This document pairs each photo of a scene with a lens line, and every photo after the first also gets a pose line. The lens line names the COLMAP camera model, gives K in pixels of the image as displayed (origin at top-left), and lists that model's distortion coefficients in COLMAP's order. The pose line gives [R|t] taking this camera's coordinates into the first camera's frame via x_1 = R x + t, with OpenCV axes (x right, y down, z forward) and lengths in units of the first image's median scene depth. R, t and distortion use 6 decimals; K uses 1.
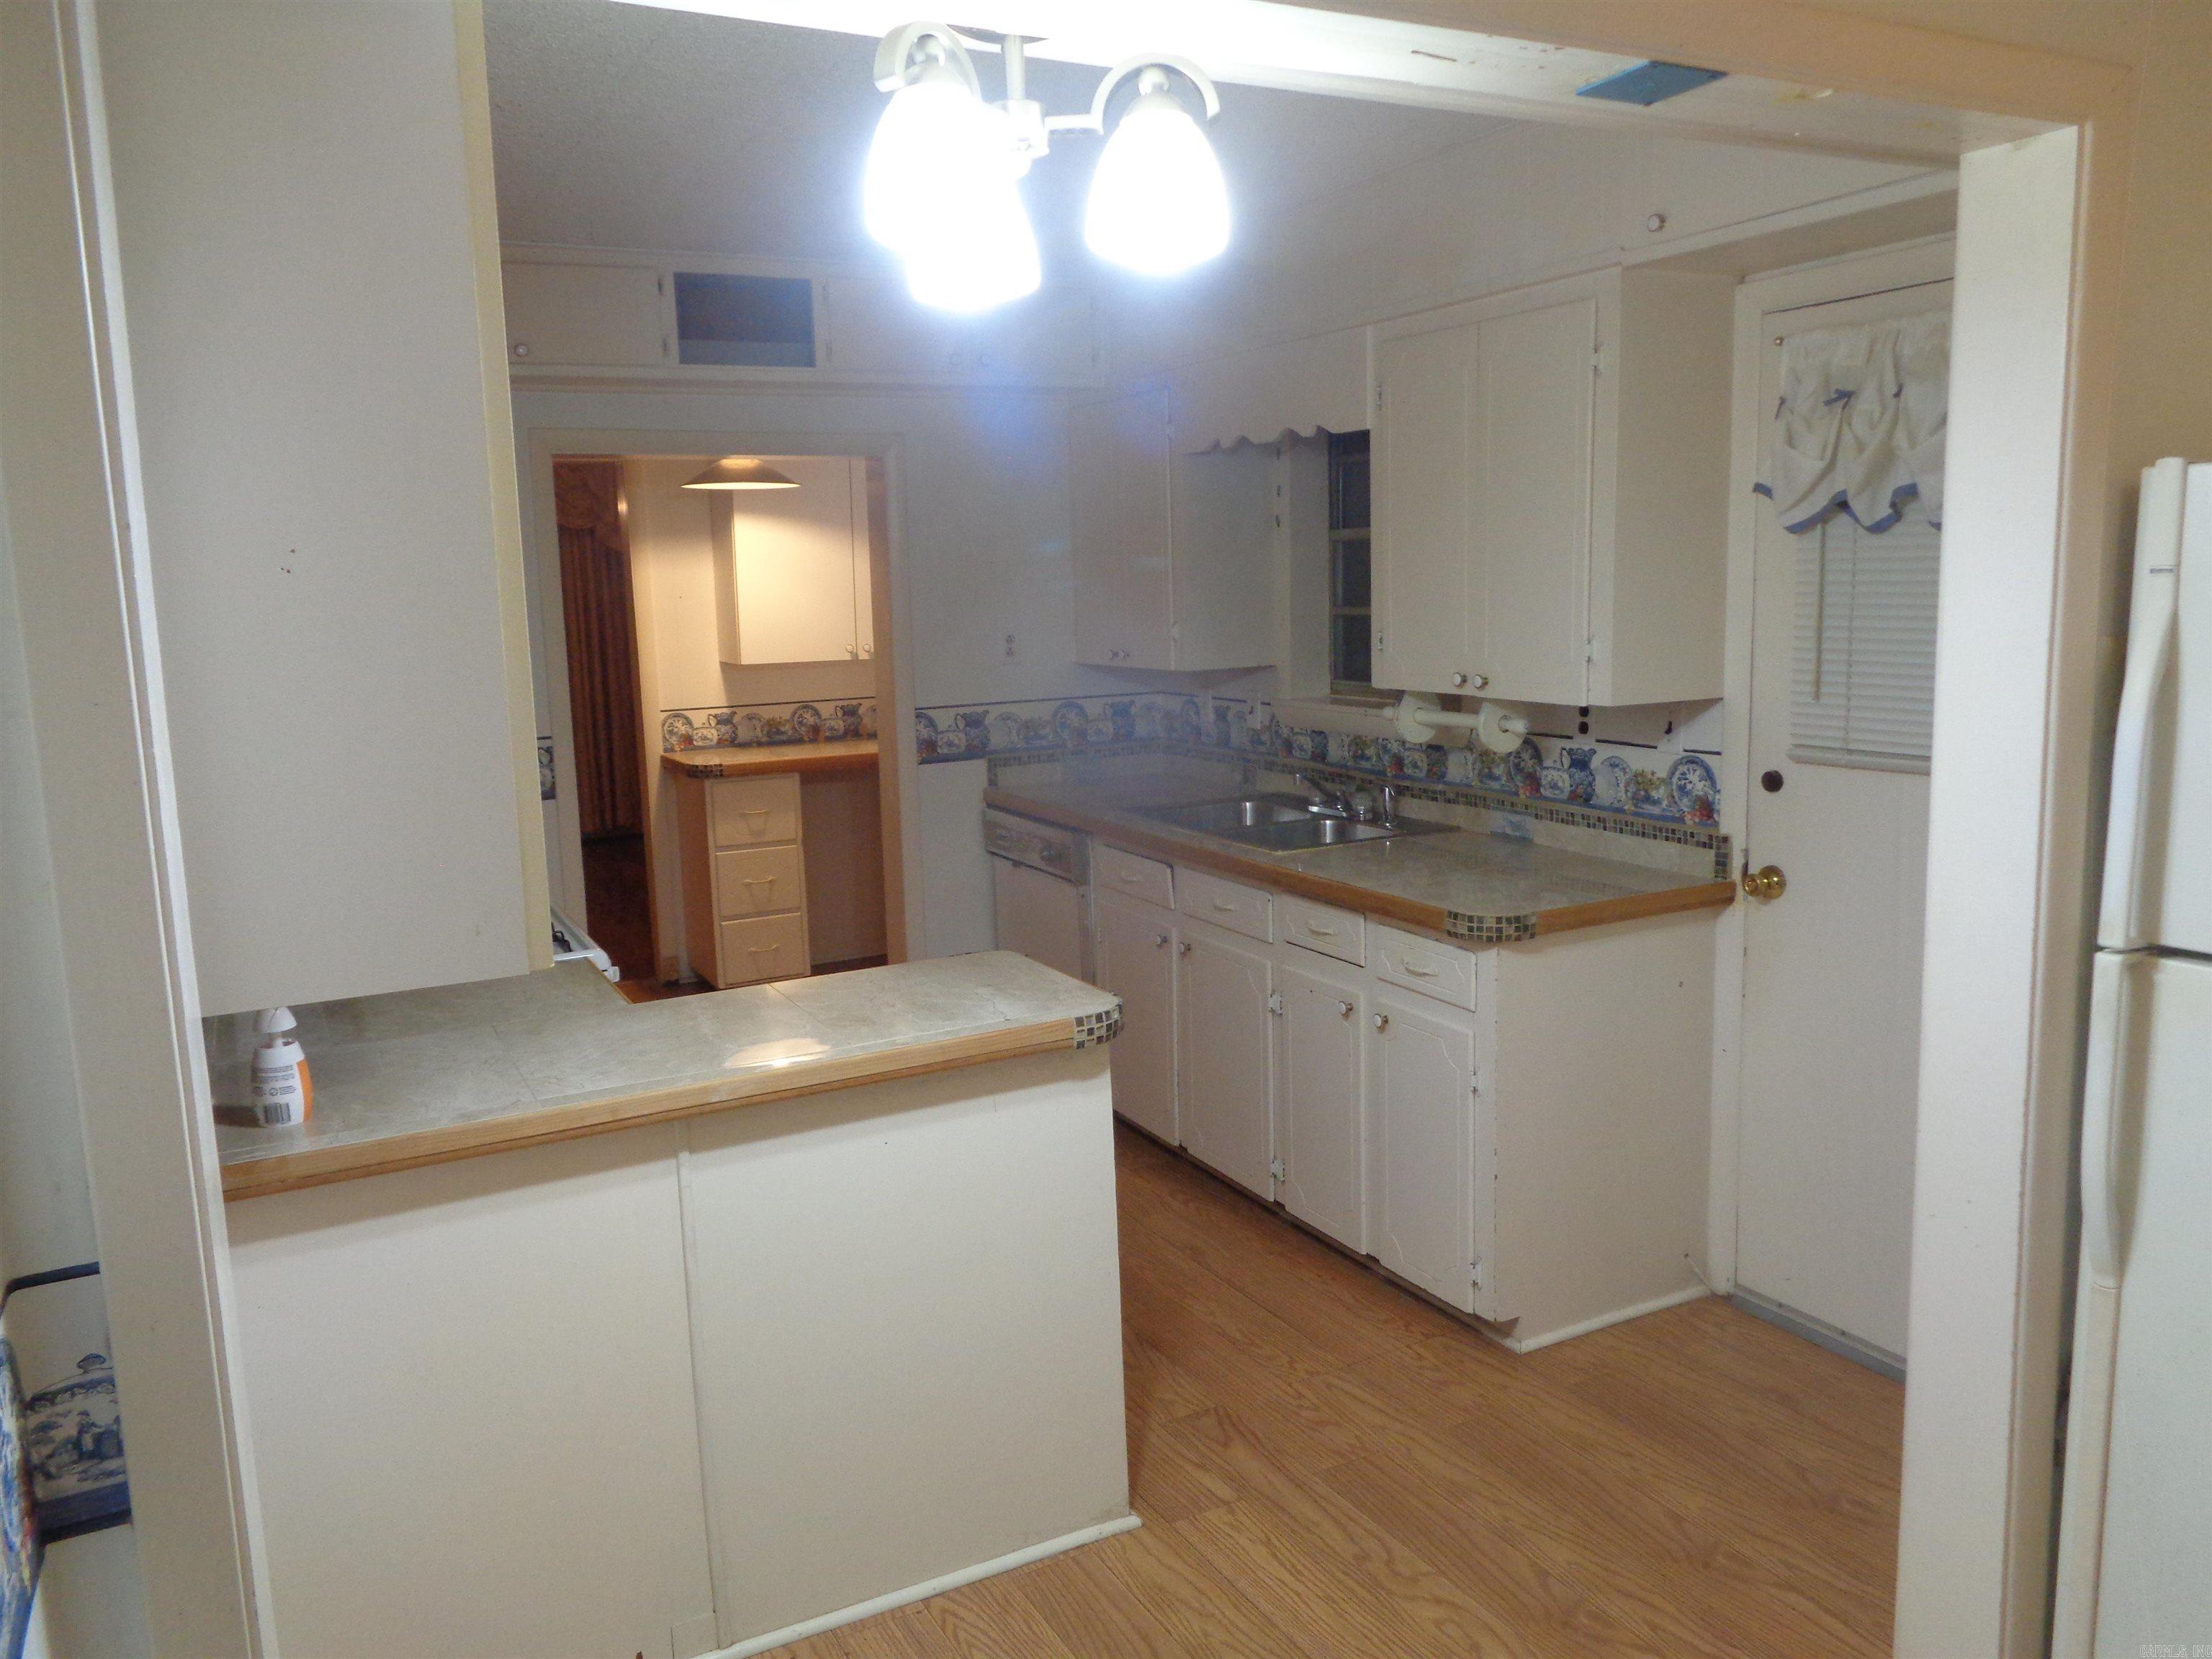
lens RADIAL K [[1652.1, 0, 1116.9], [0, 1652.1, 840.6], [0, 0, 1]] dist [-0.001247, 0.010924]
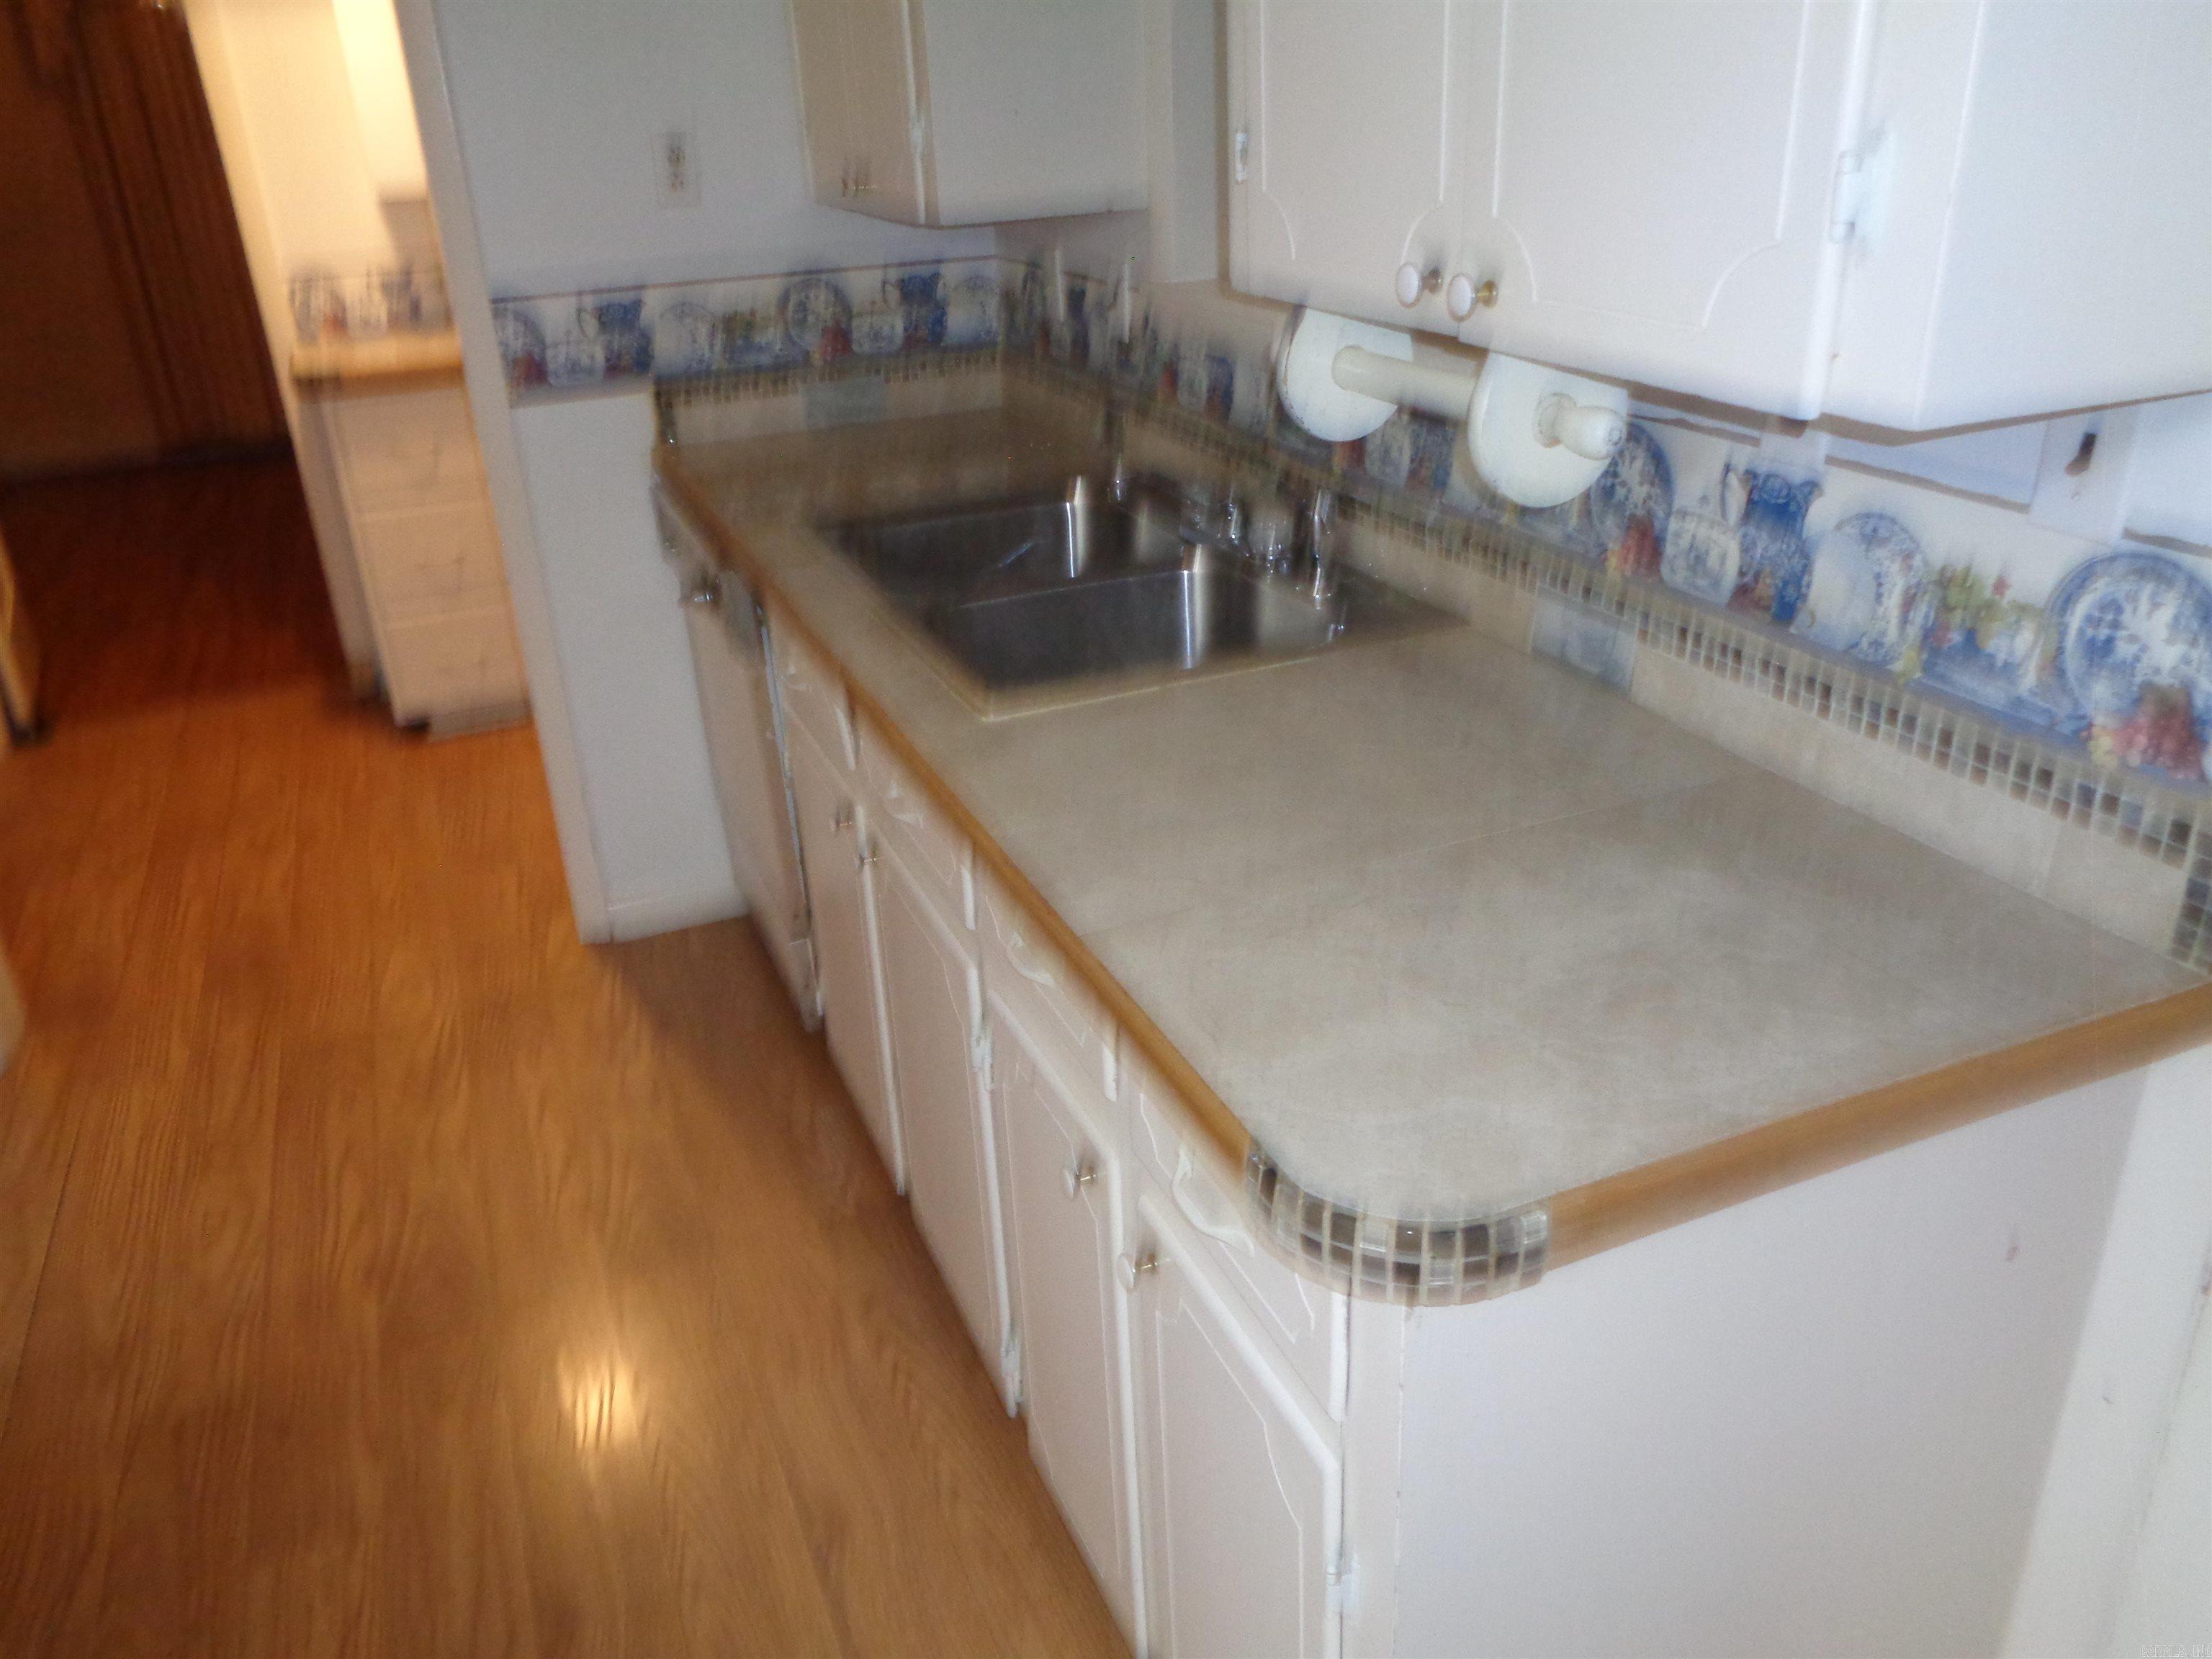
lens RADIAL K [[1652.1, 0, 1108.9], [0, 1652.1, 825.3], [0, 0, 1]] dist [-0.001247, 0.010924]
pose [[0.995526, 0.027879, -0.090287, 0.196504], [-0.002617, 0.963255, 0.268576, -0.089221], [0.094457, -0.267138, 0.959018, 0.718155]]
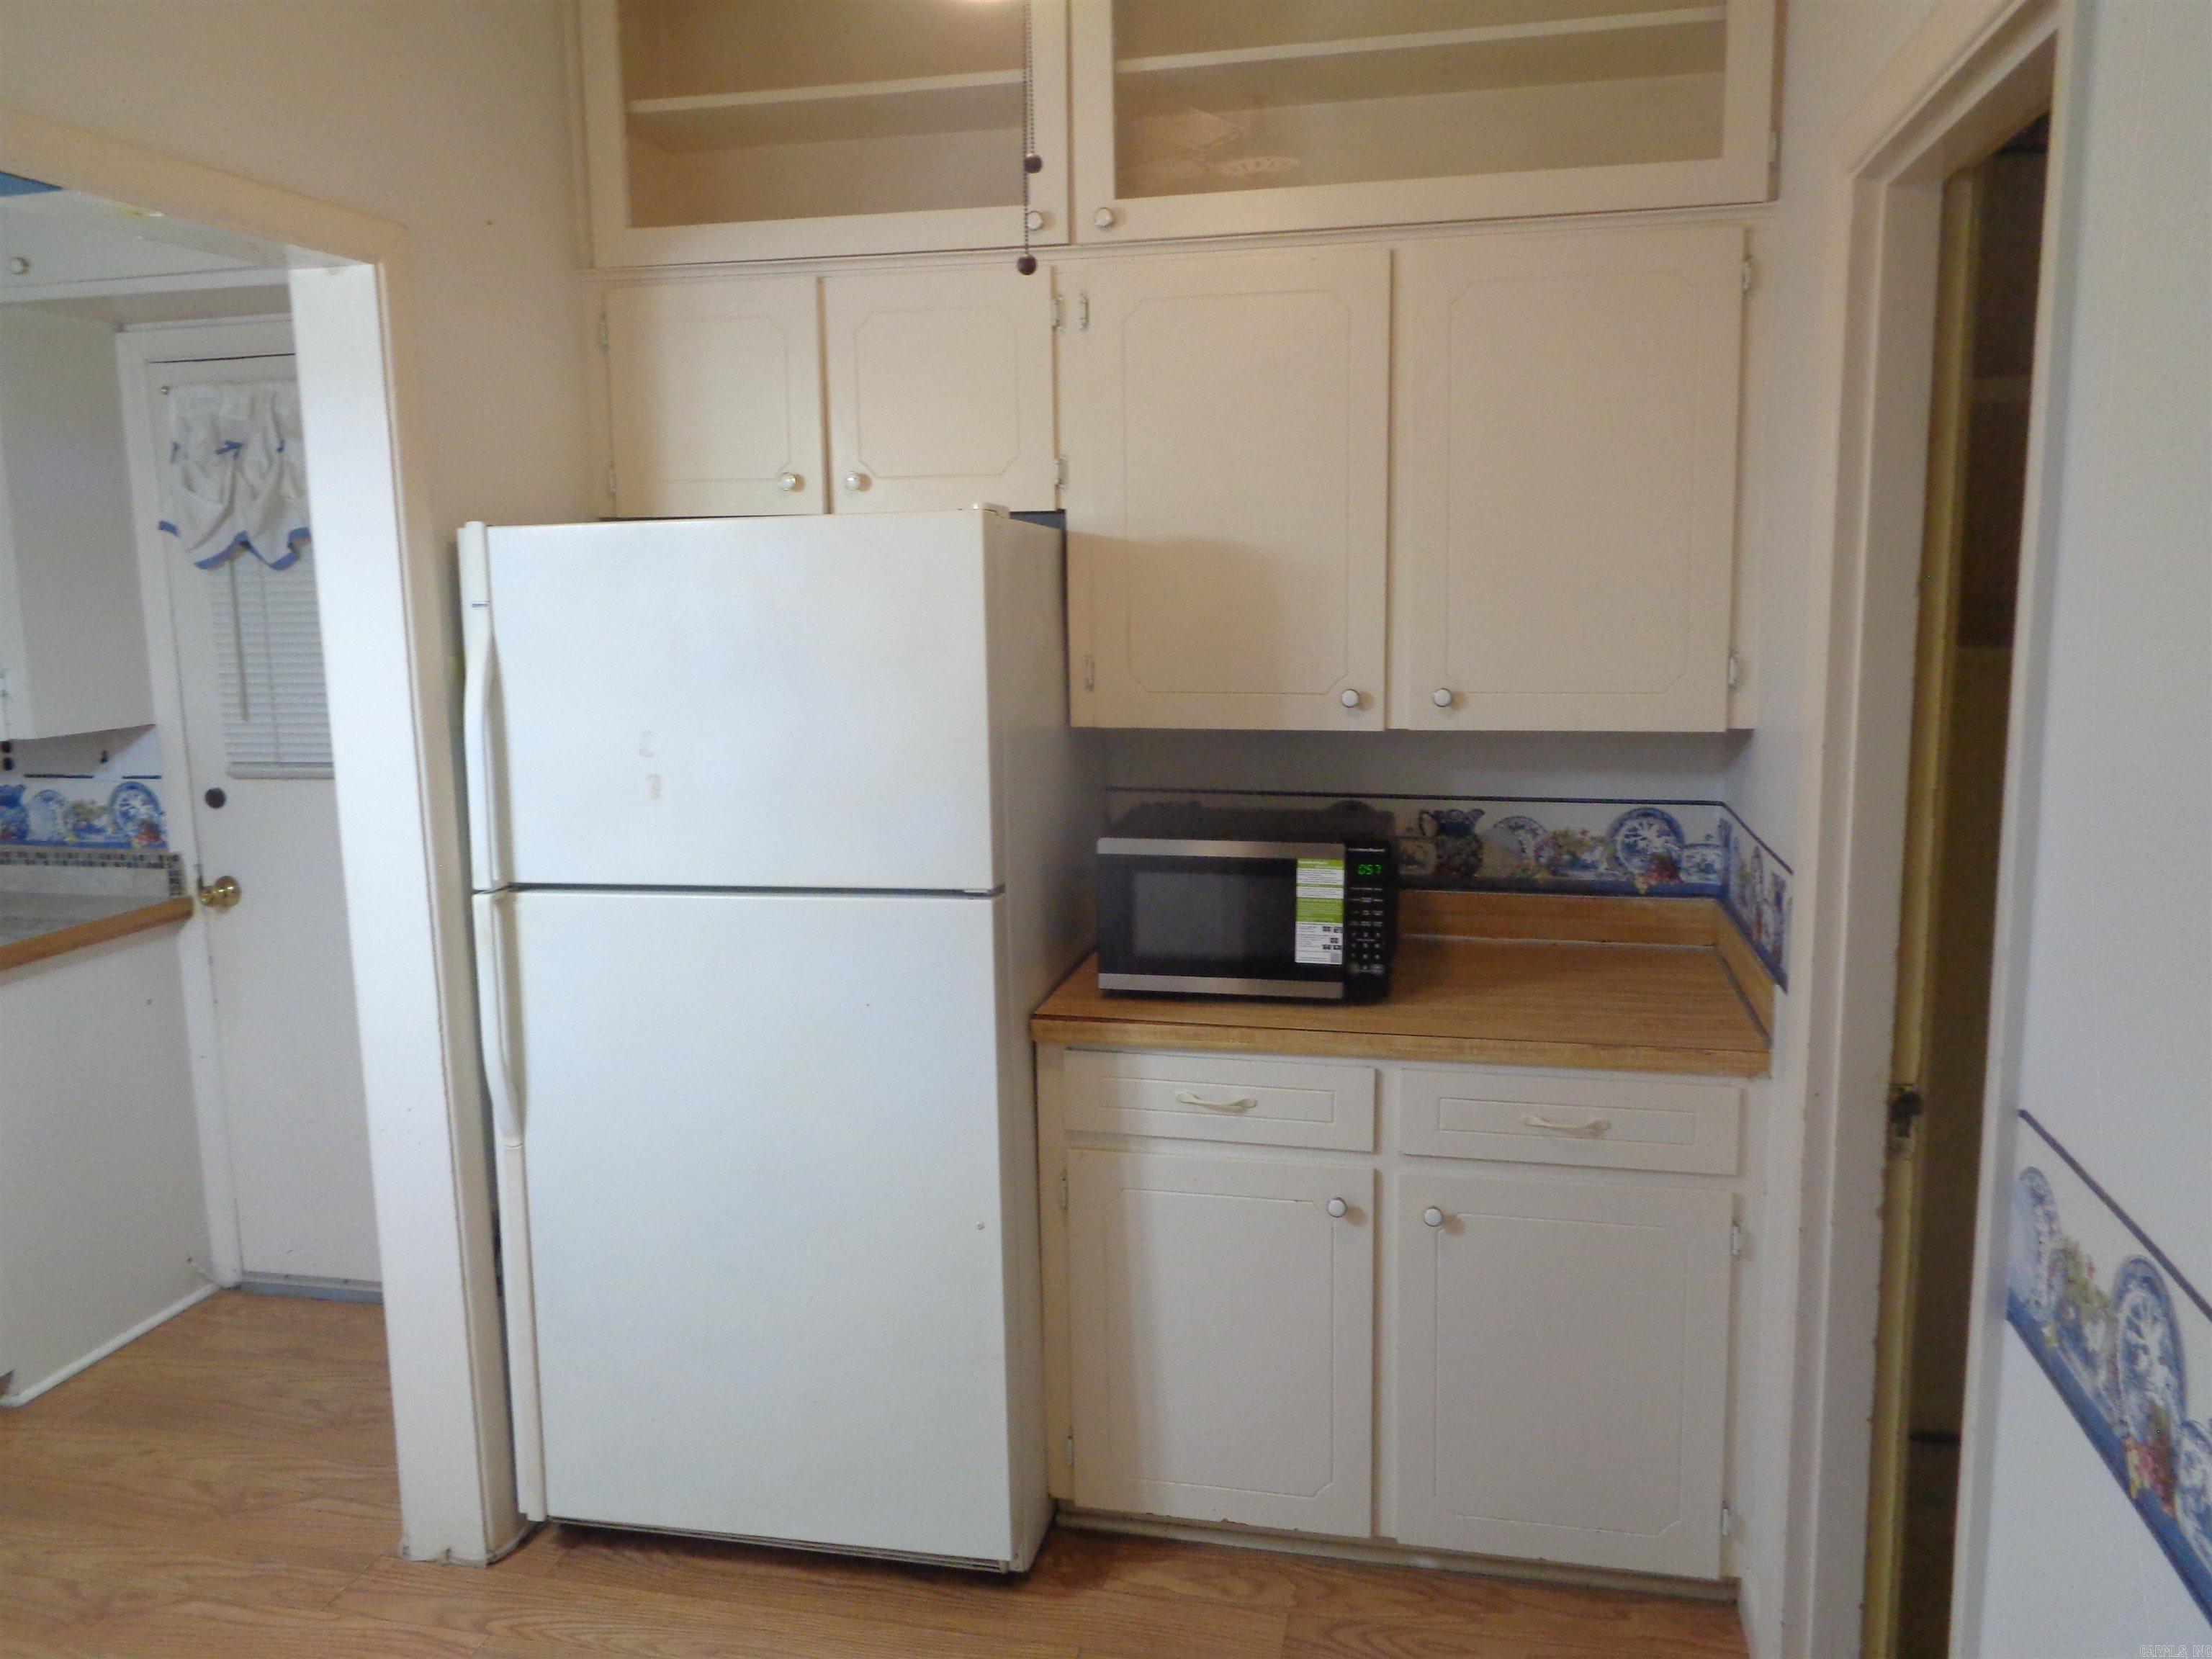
lens RADIAL K [[1652.1, 0, 1064.3], [0, 1652.1, 802.6], [0, 0, 1]] dist [-0.001247, 0.010924]
pose [[0.664173, -0.097236, 0.741229, -0.033321], [0.125122, 0.991978, 0.018015, 0.016847], [-0.737034, 0.080779, 0.671011, -0.128389]]
